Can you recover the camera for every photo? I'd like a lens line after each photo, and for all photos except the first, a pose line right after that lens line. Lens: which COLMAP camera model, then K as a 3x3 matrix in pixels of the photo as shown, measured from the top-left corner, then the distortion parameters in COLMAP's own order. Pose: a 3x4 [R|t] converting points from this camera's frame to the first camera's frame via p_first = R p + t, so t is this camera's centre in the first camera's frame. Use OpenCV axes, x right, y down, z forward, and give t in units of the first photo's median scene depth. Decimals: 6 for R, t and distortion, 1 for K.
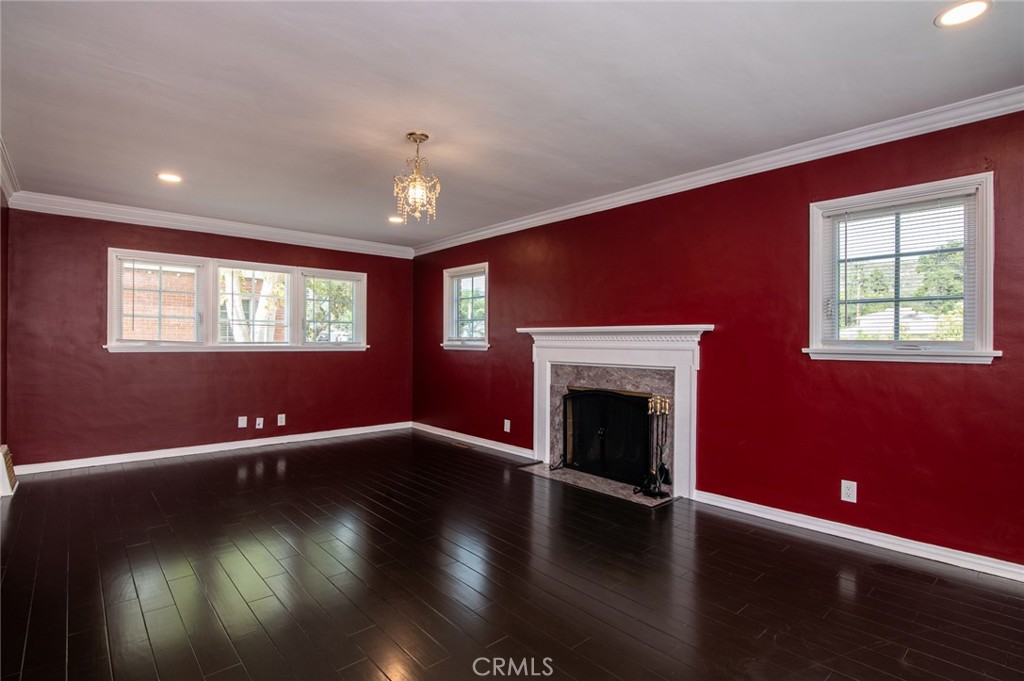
lens RADIAL K [[515.5, 0, 513.5], [0, 515.5, 343.0], [0, 0, 1]] dist [-0.002687, 0.001493]
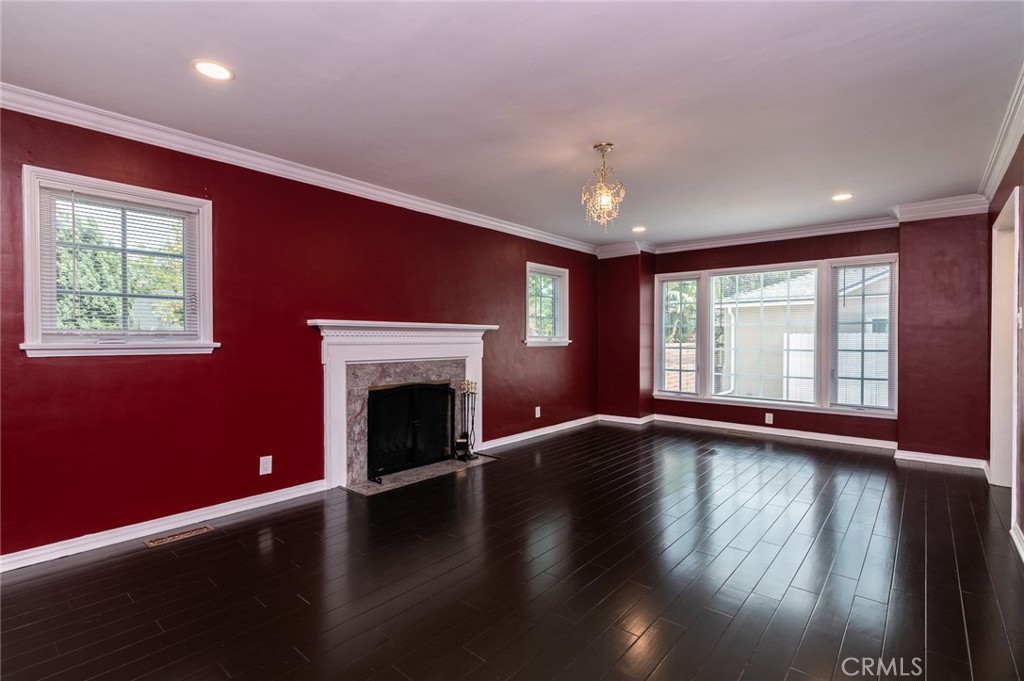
lens RADIAL K [[498.5, 0, 513.5], [0, 498.5, 337.6], [0, 0, 1]] dist [-0.002631, -0.000243]
pose [[-0.156260, -0.005996, 0.987698, -0.786563], [0.001694, 0.999978, 0.006339, -0.007418], [-0.987715, 0.002664, -0.156246, 0.889611]]
